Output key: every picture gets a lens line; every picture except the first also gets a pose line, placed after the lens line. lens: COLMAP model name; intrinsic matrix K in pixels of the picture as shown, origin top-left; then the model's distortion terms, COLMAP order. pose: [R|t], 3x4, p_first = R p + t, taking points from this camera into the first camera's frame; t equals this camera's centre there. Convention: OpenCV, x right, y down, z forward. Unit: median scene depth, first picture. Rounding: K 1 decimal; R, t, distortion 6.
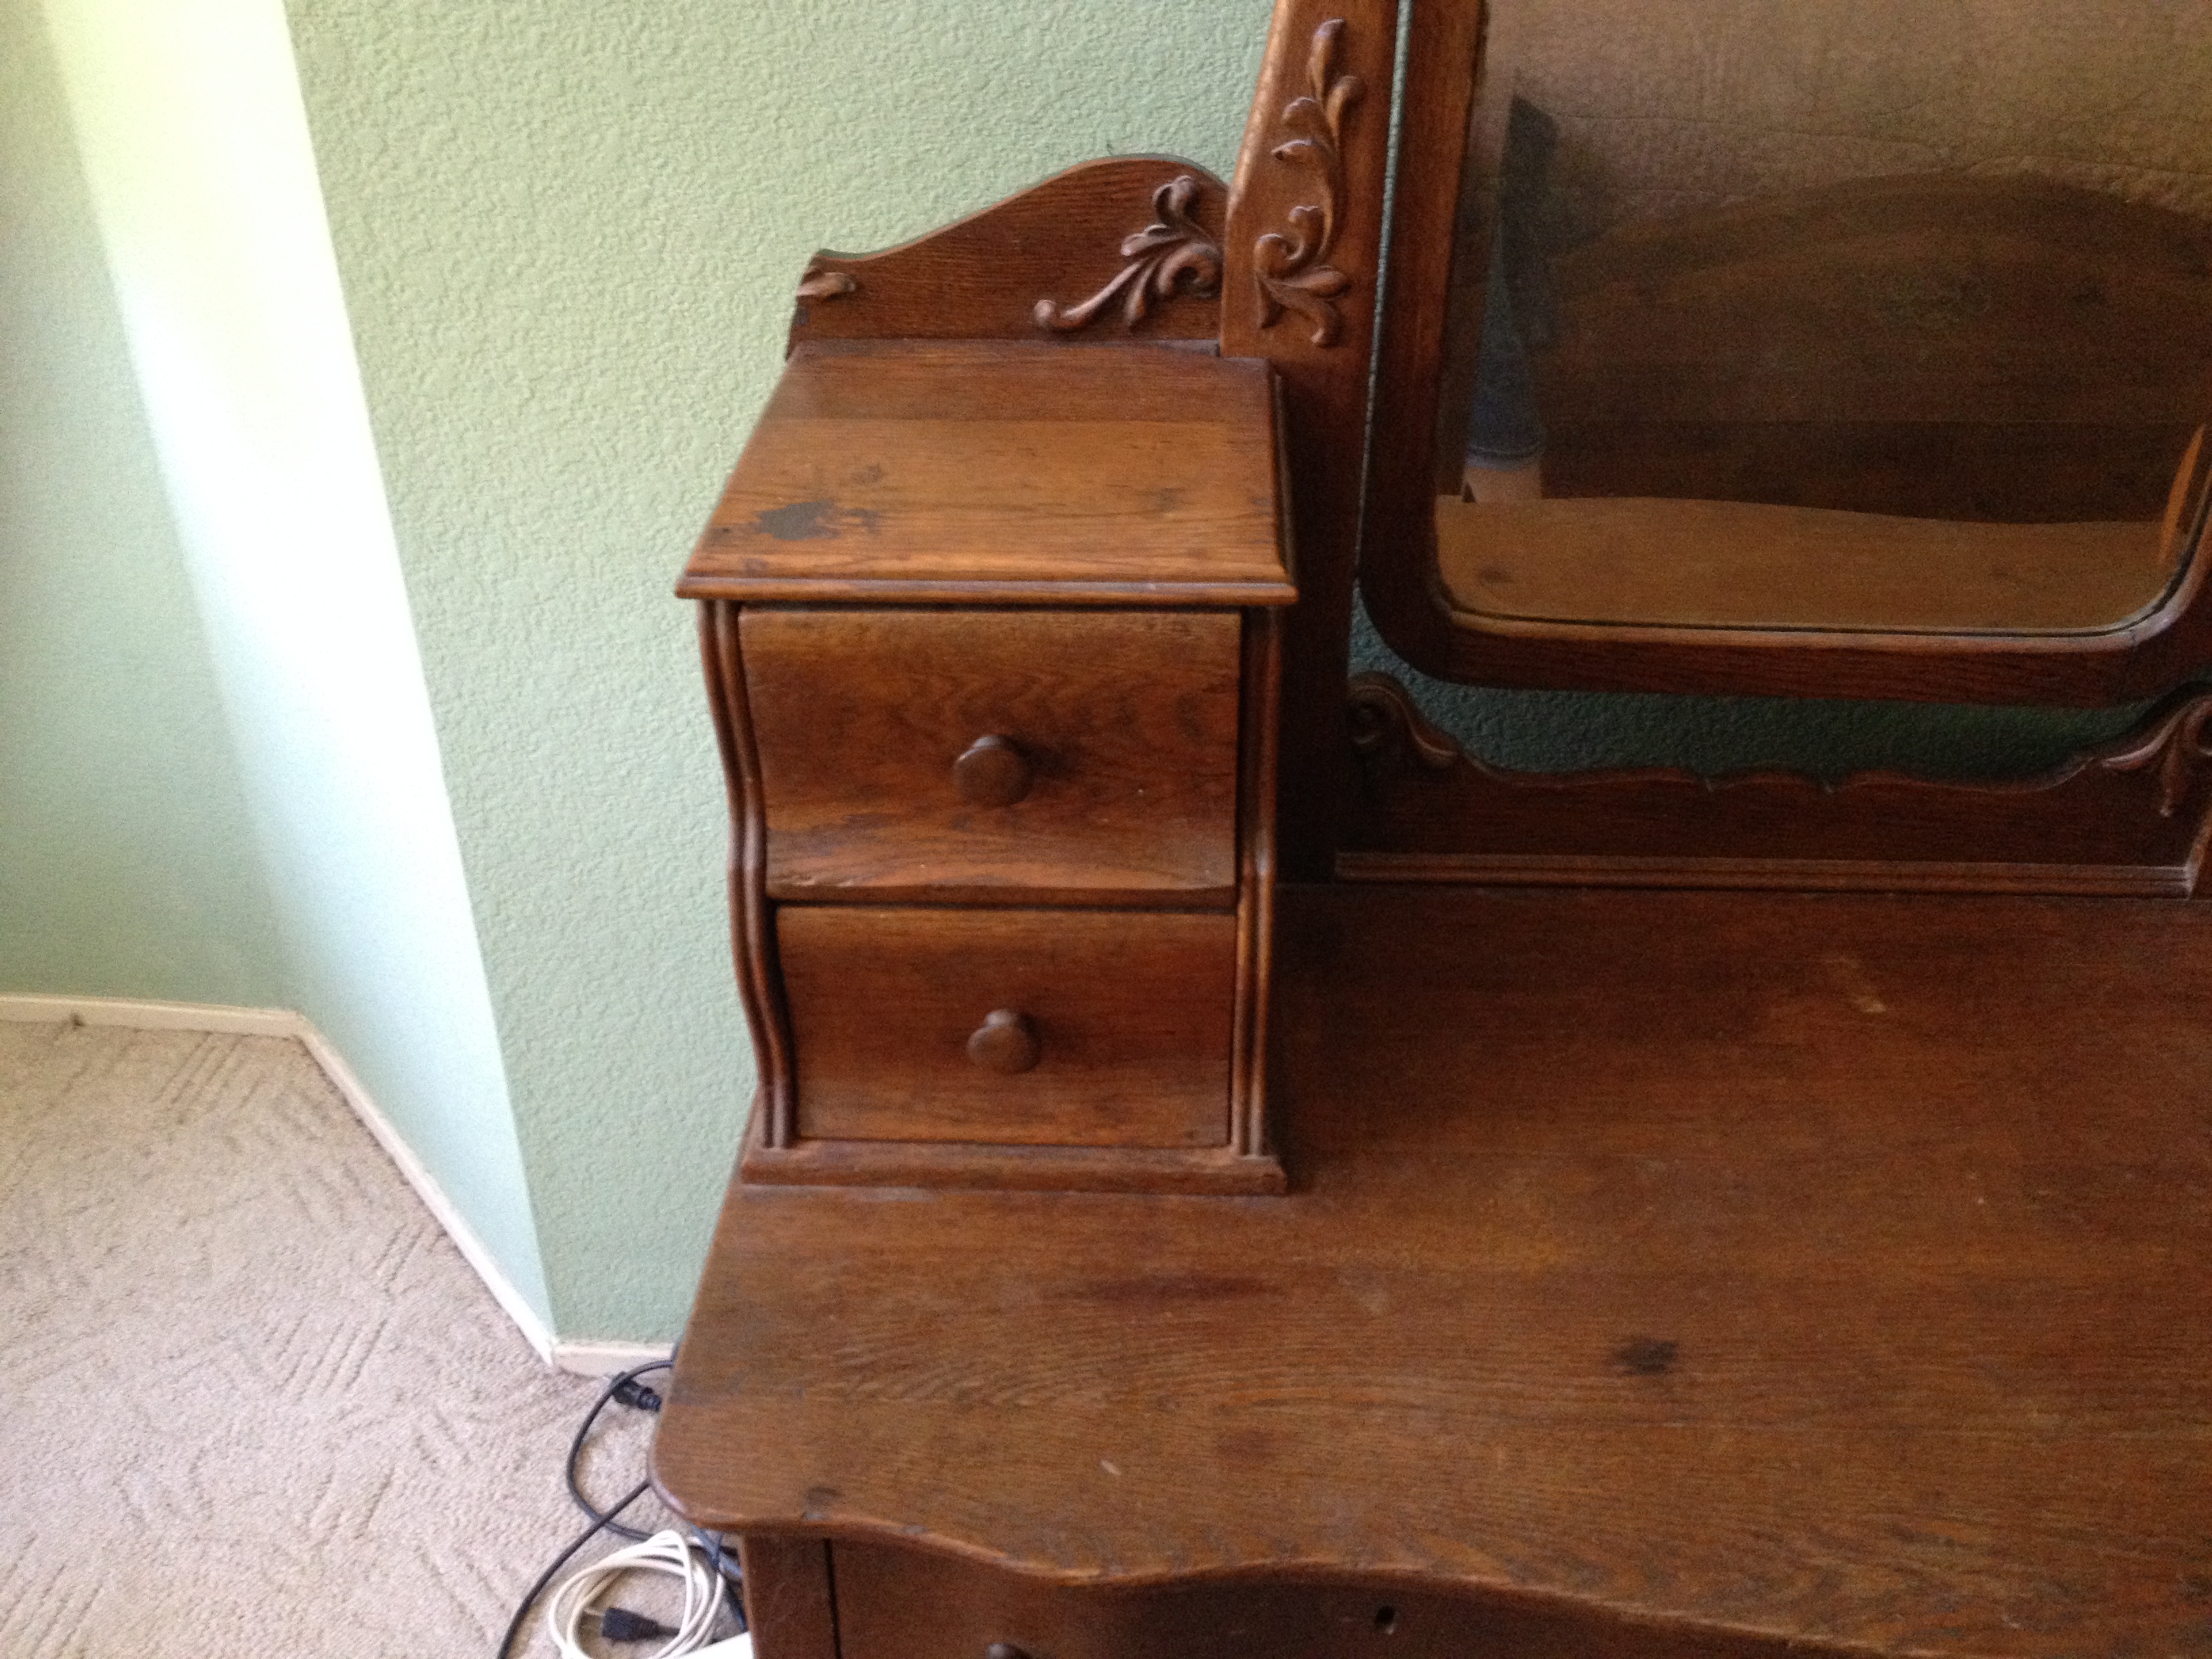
lens RADIAL K [[2027.4, 0, 1090.2], [0, 2027.4, 892.8], [0, 0, 1]] dist [0.025093, 0.000000]
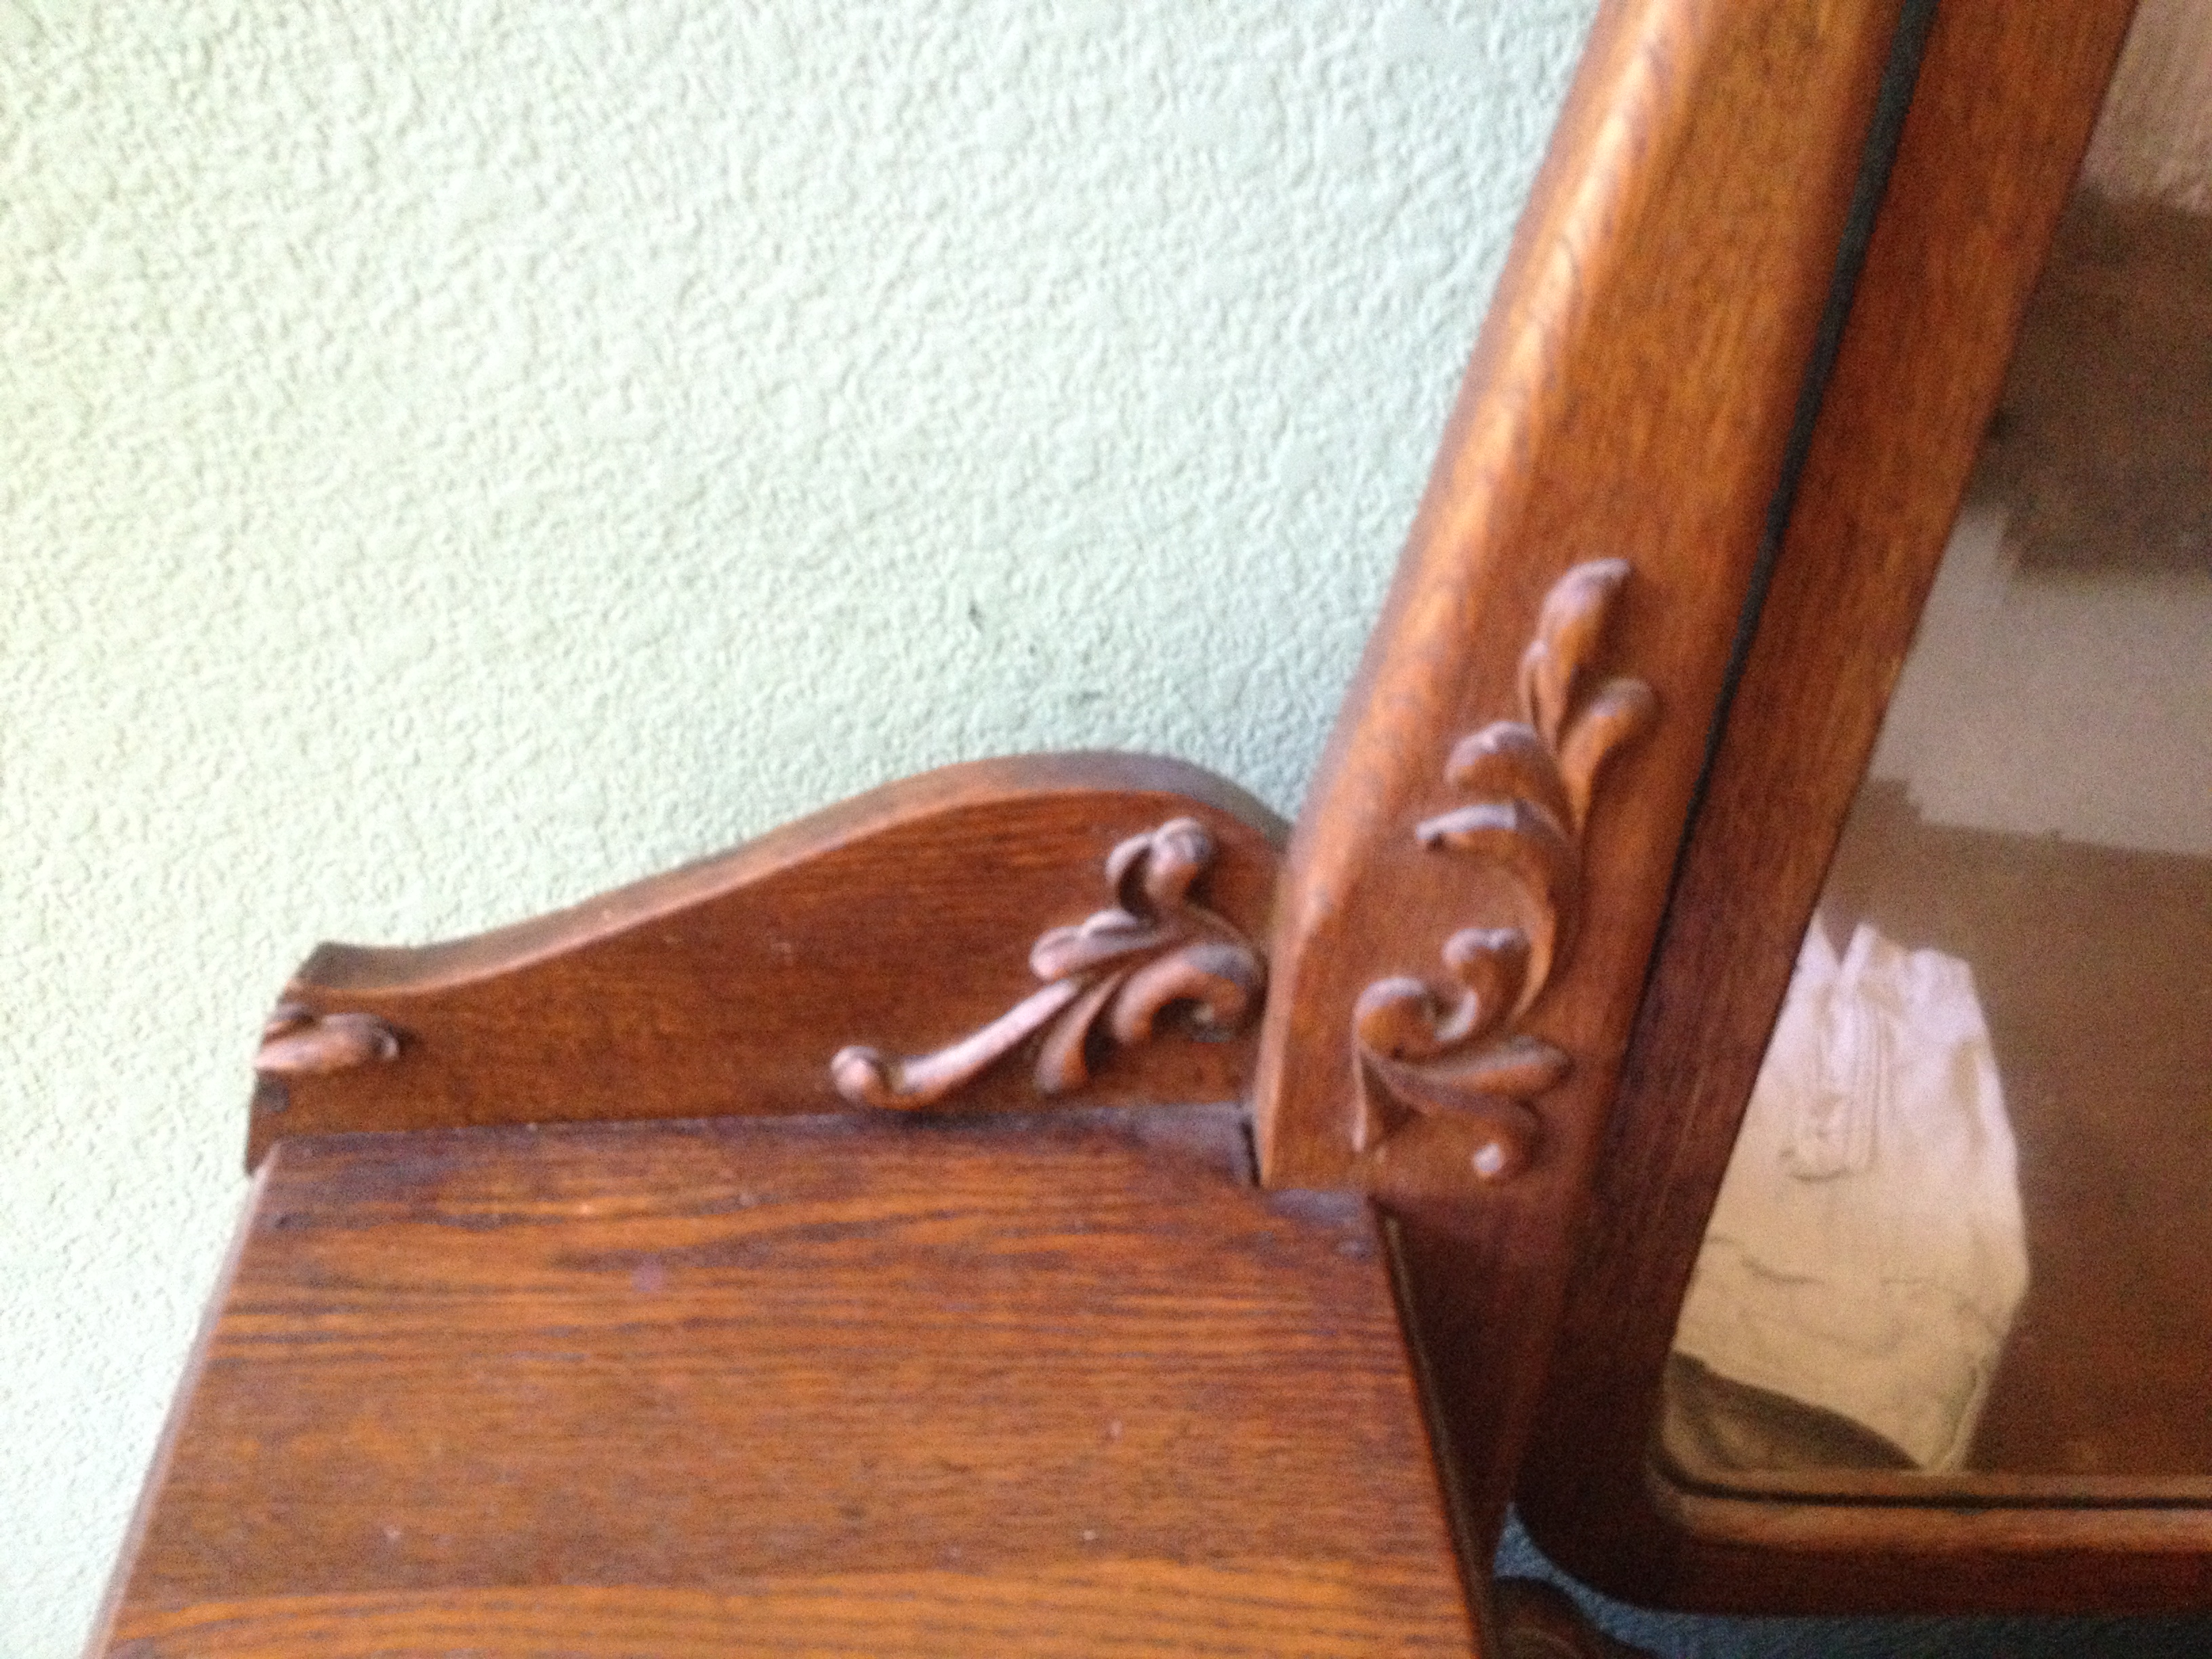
lens RADIAL K [[2027.4, 0, 1106.0], [0, 2027.4, 825.0], [0, 0, 1]] dist [0.025093, 0.000000]
pose [[0.991551, -0.034314, 0.125095, -0.020793], [0.026641, 0.997689, 0.062498, -0.352240], [-0.126950, -0.058637, 0.990174, 0.544089]]
